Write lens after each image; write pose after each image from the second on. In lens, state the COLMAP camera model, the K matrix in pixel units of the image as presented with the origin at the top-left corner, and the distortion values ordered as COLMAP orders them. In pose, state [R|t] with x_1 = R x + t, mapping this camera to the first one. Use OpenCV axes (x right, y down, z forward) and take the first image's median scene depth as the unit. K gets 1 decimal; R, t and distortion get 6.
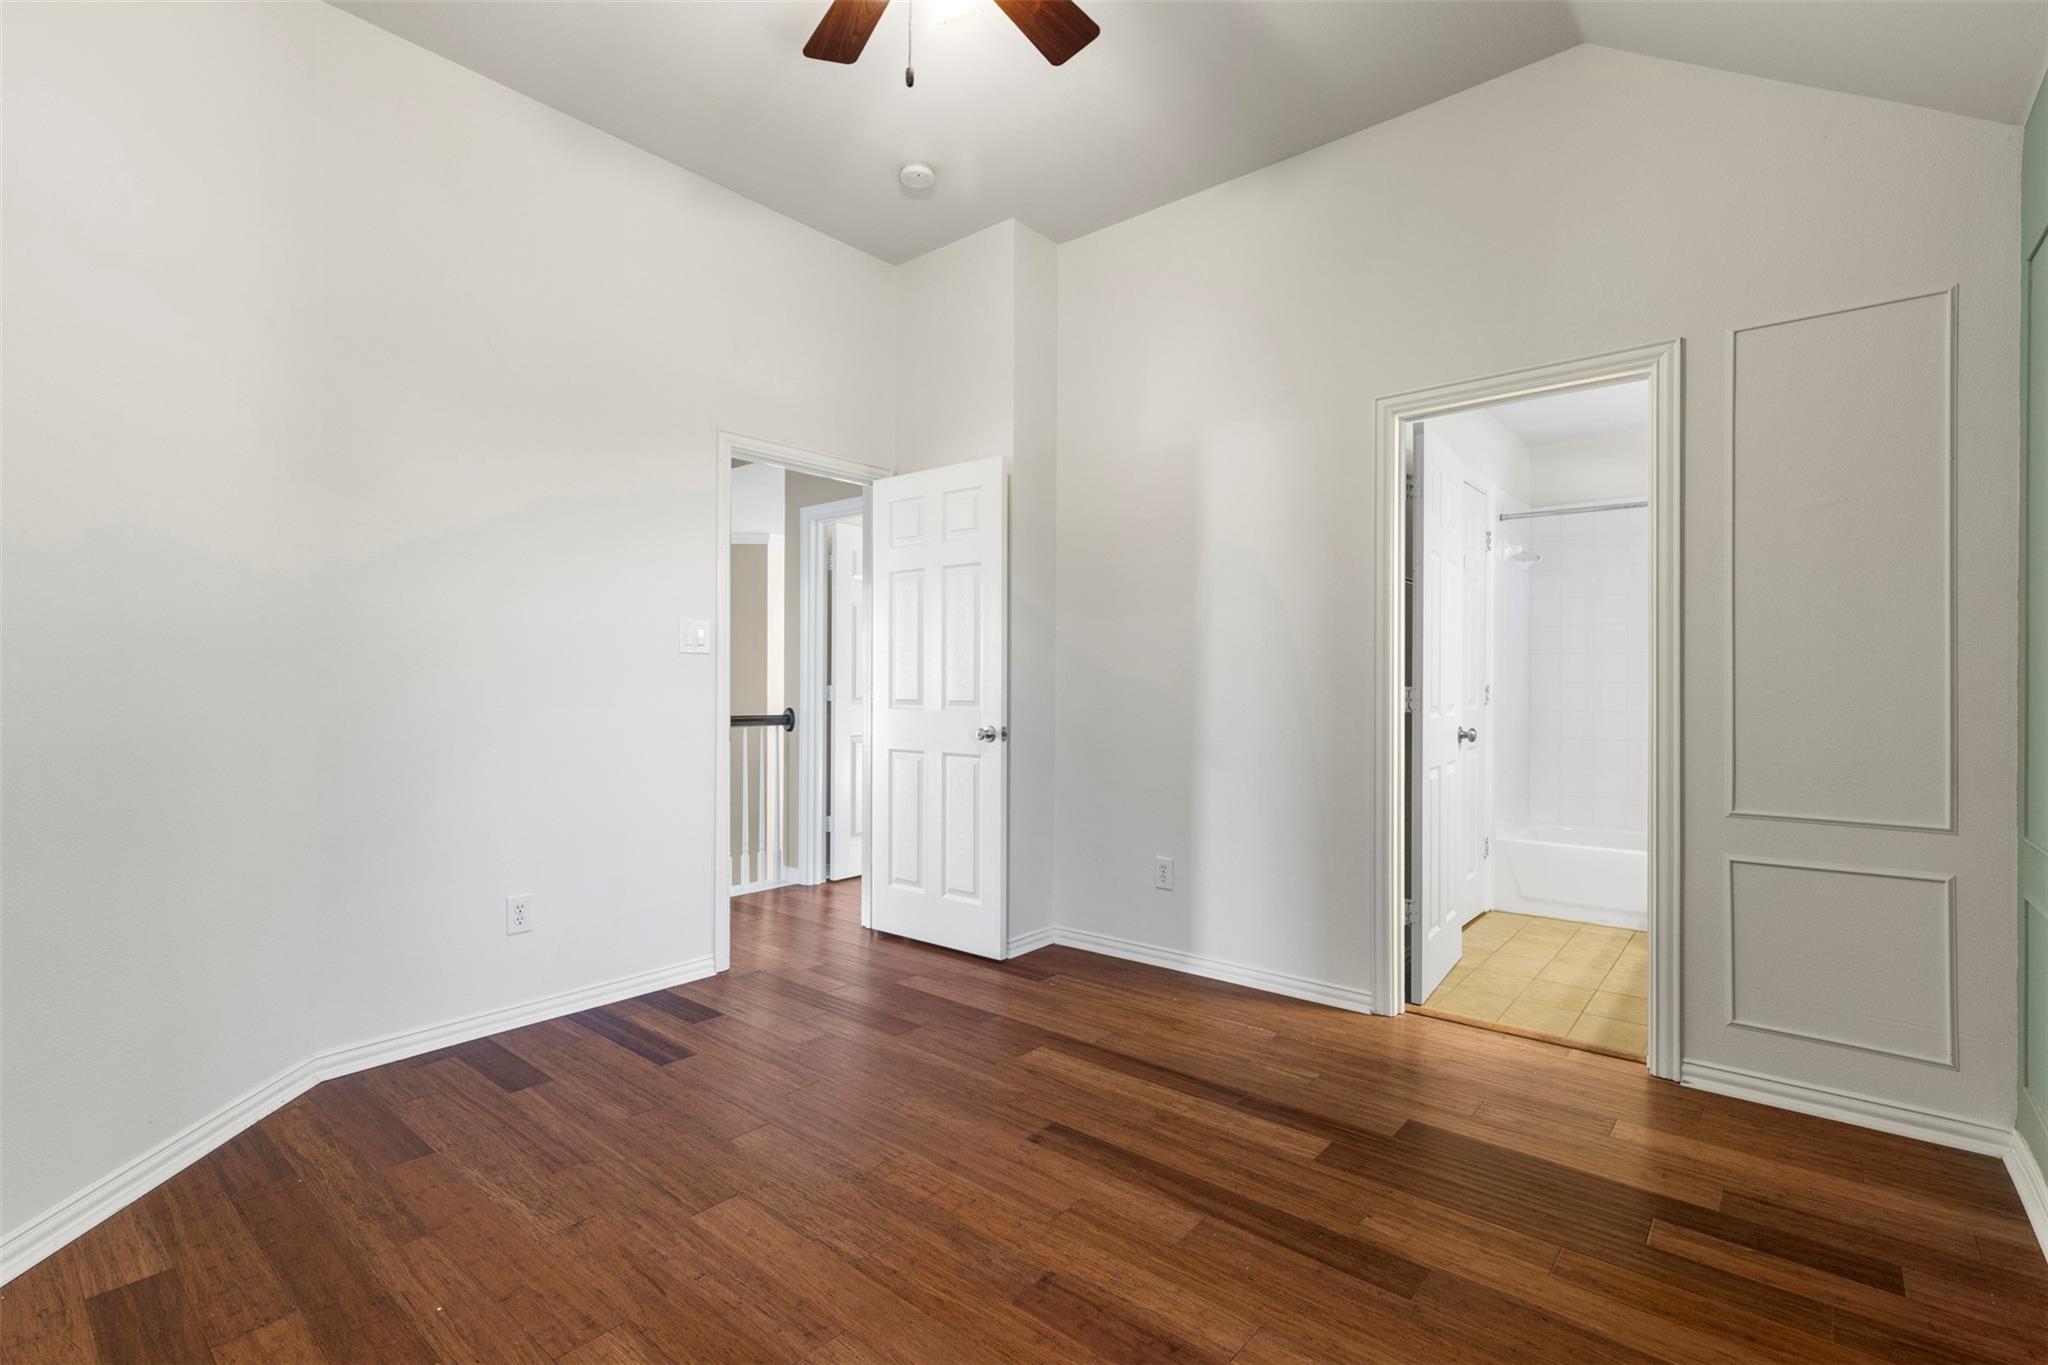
lens RADIAL K [[921.5, 0, 1033.7], [0, 921.5, 679.6], [0, 0, 1]] dist [-0.002867, -0.000491]
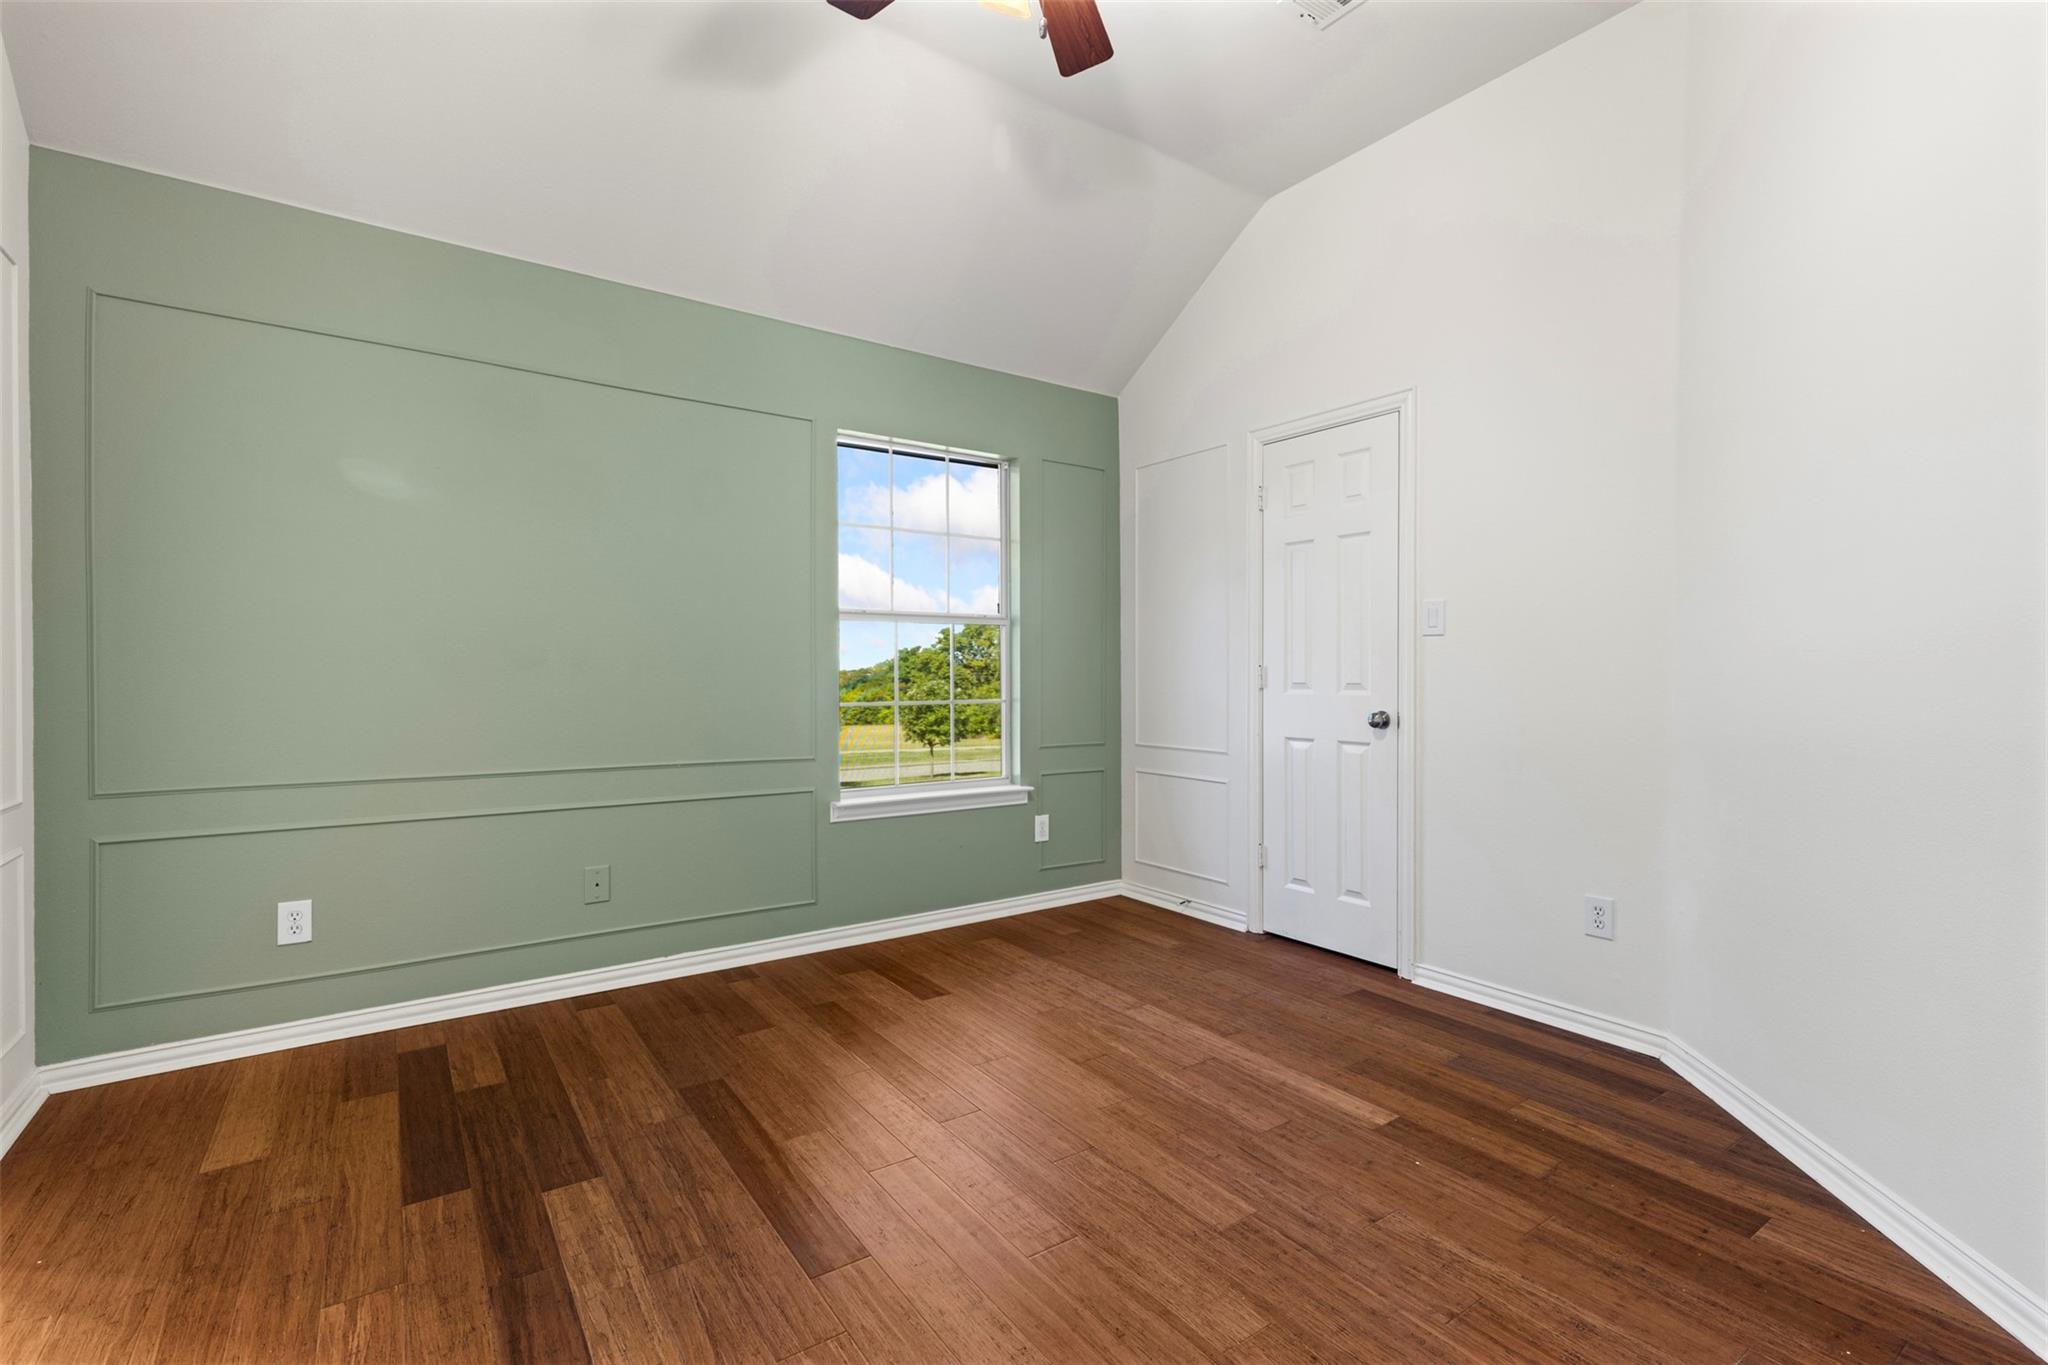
lens RADIAL K [[921.5, 0, 1020.7], [0, 921.5, 680.7], [0, 0, 1]] dist [-0.002867, -0.000491]
pose [[-0.962539, -0.008367, 0.271013, -0.380571], [-0.007804, 0.999965, 0.003155, 0.022372], [-0.271030, 0.000922, -0.962571, 1.948928]]
